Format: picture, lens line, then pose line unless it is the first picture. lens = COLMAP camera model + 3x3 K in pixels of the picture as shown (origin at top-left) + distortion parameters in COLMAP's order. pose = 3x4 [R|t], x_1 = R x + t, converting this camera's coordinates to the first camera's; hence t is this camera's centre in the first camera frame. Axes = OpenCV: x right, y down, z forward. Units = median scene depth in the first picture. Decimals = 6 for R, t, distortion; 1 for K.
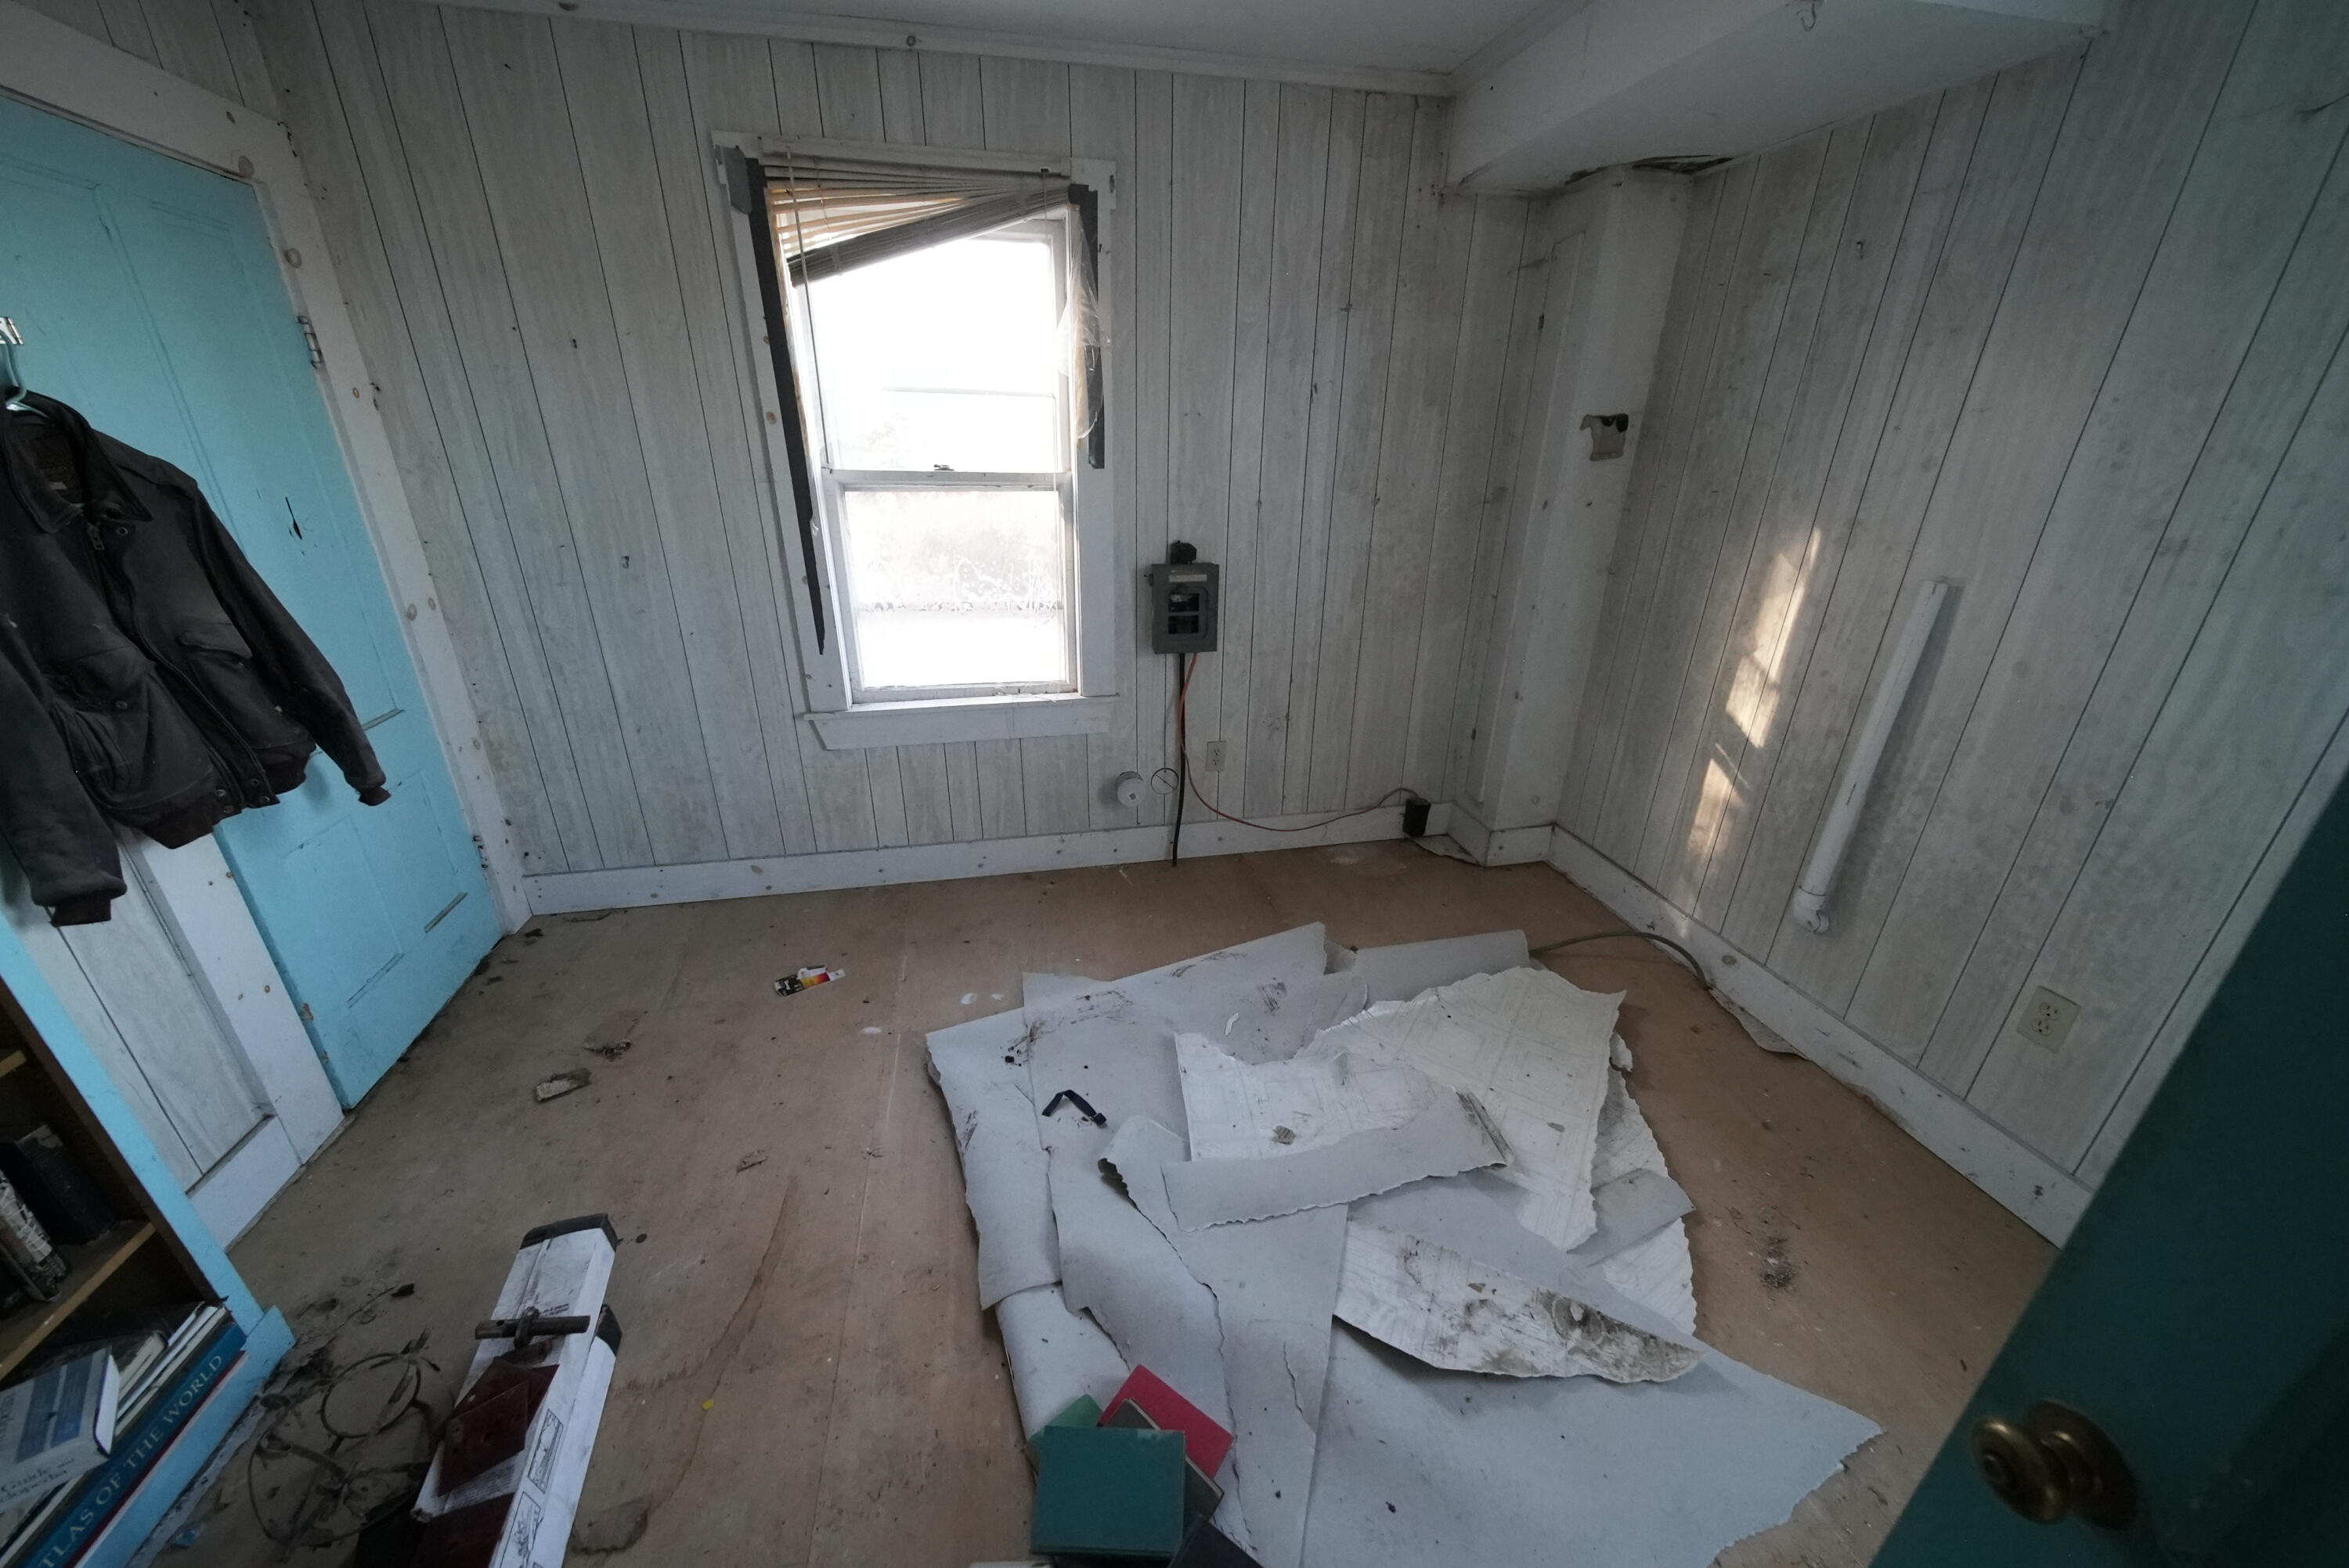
lens RADIAL K [[822.0, 0, 1174.5], [0, 822.0, 784.0], [0, 0, 1]] dist [0.001150, -0.002343]
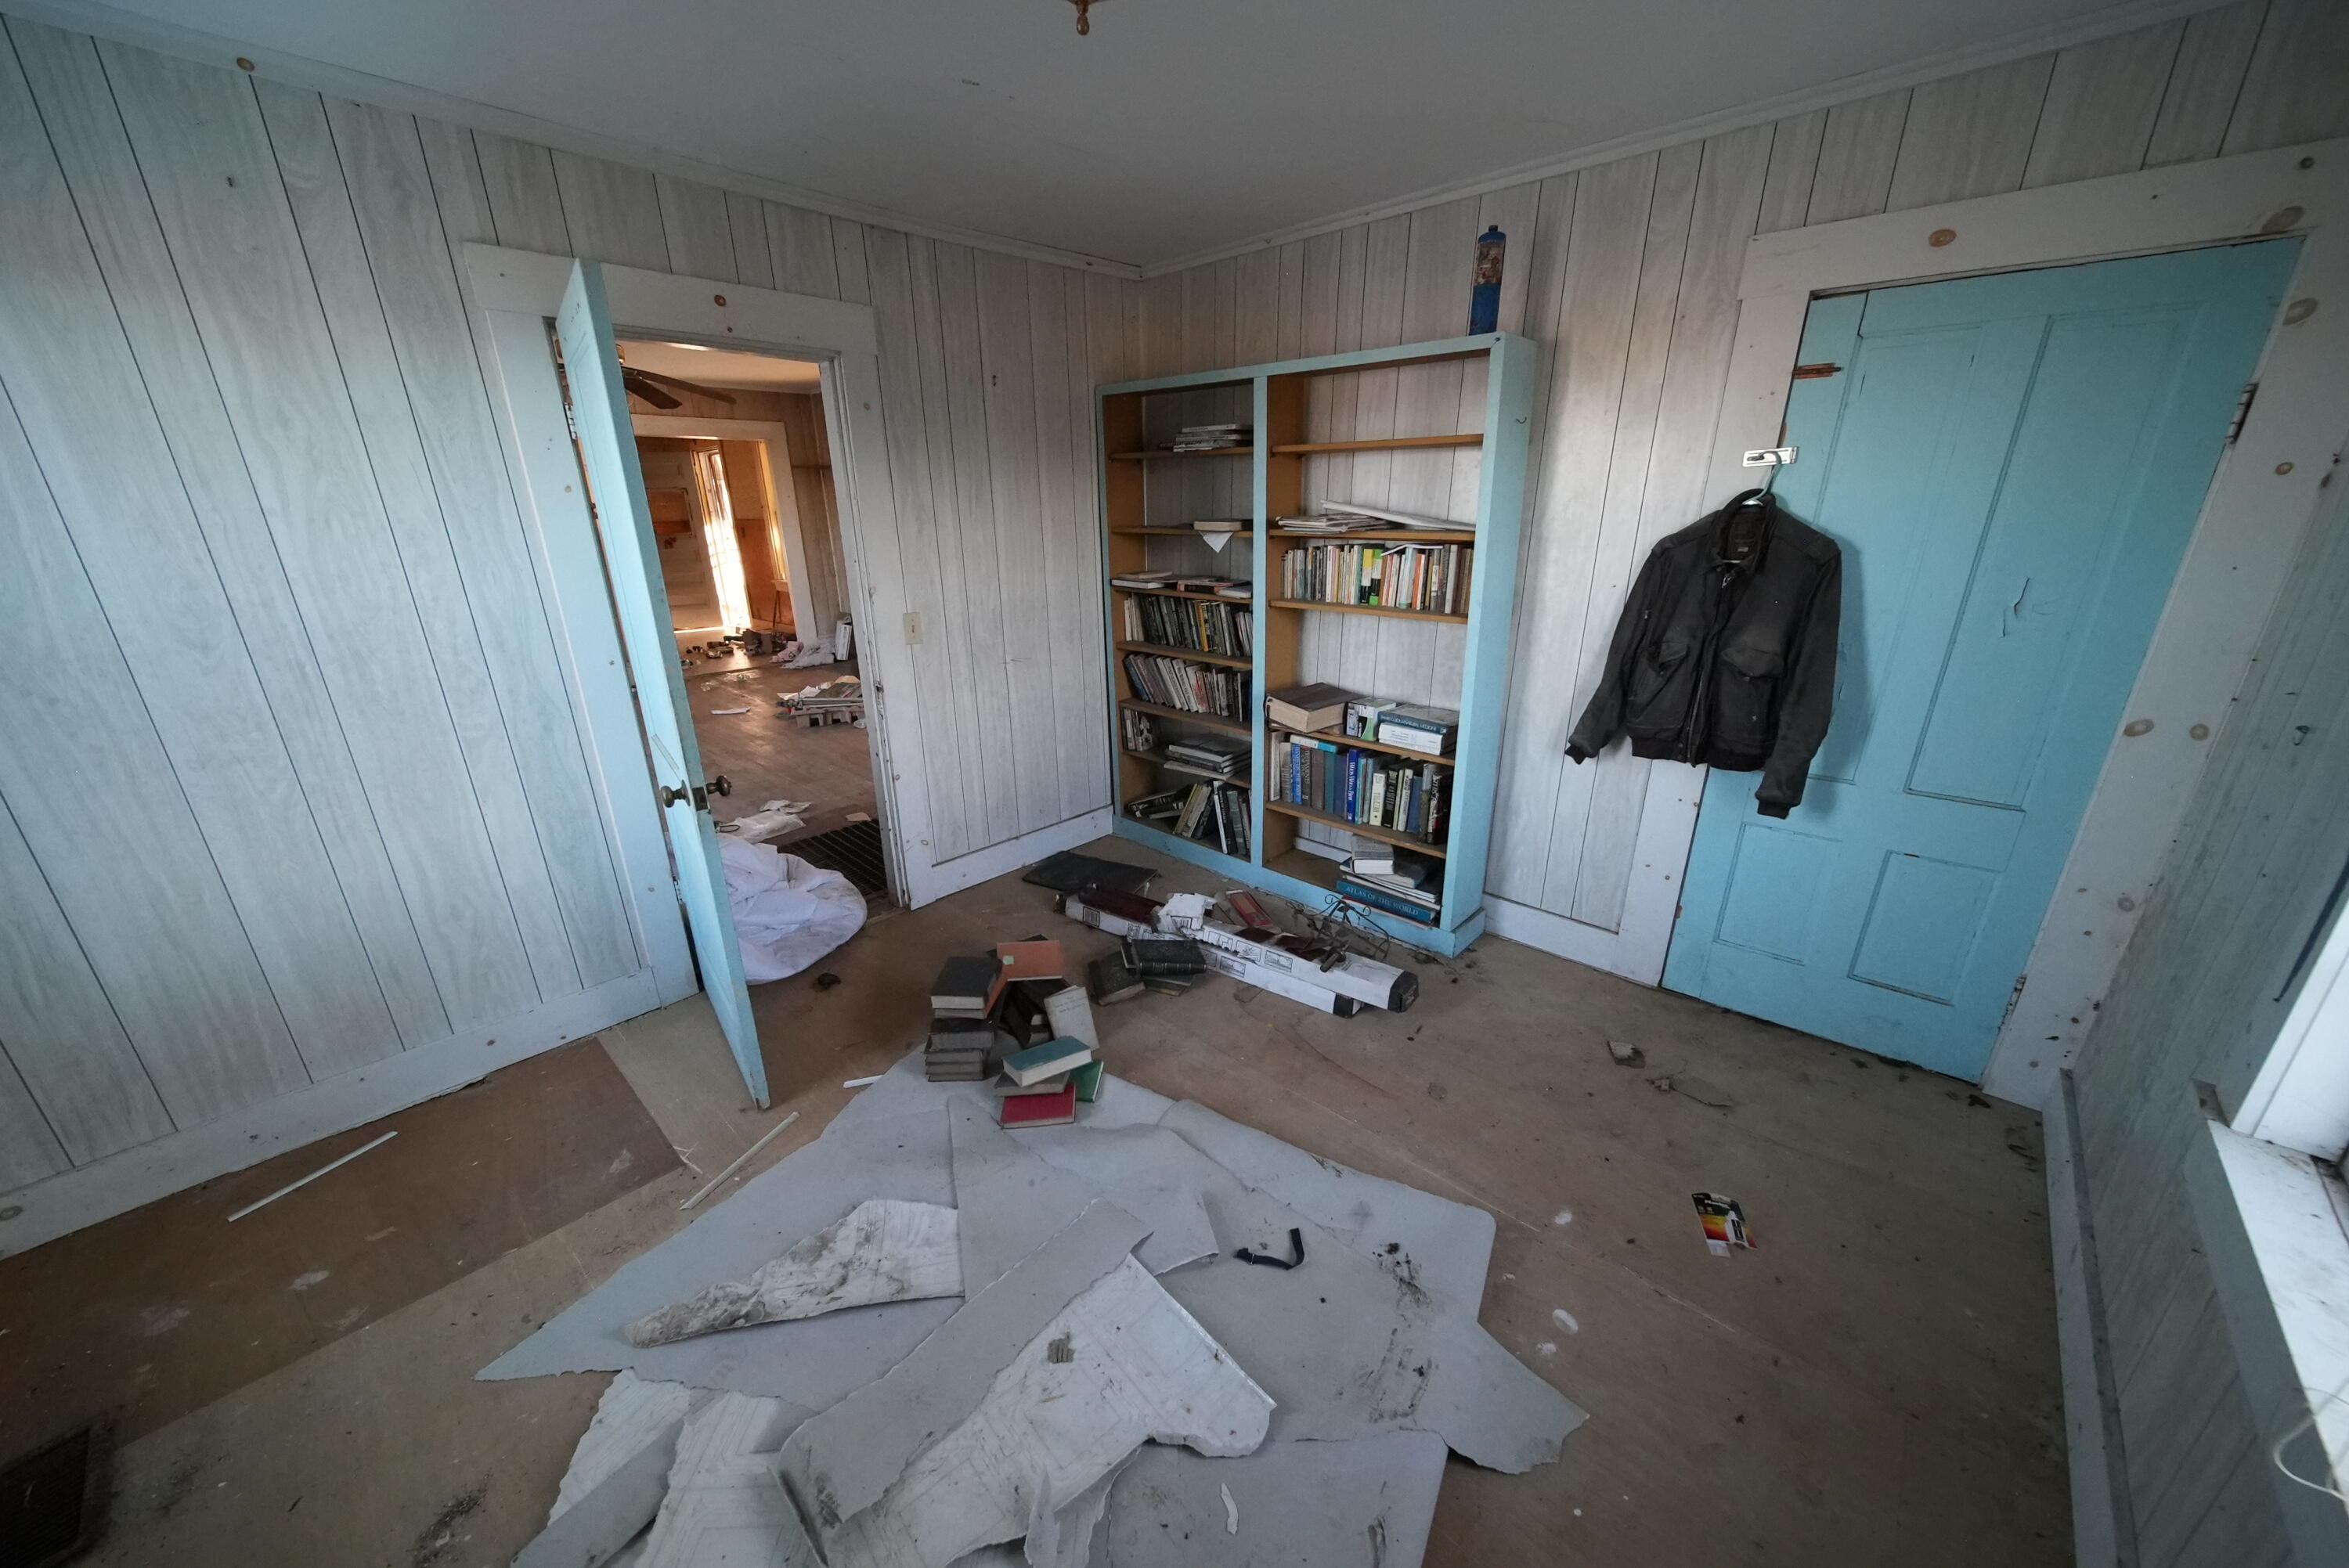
lens RADIAL K [[822.0, 0, 1174.5], [0, 822.0, 784.0], [0, 0, 1]] dist [0.001150, -0.002343]
pose [[-0.817227, 0.181414, -0.547018, 0.393778], [-0.220569, 0.778442, 0.587688, -0.531828], [0.532437, 0.600930, -0.596150, 1.231668]]
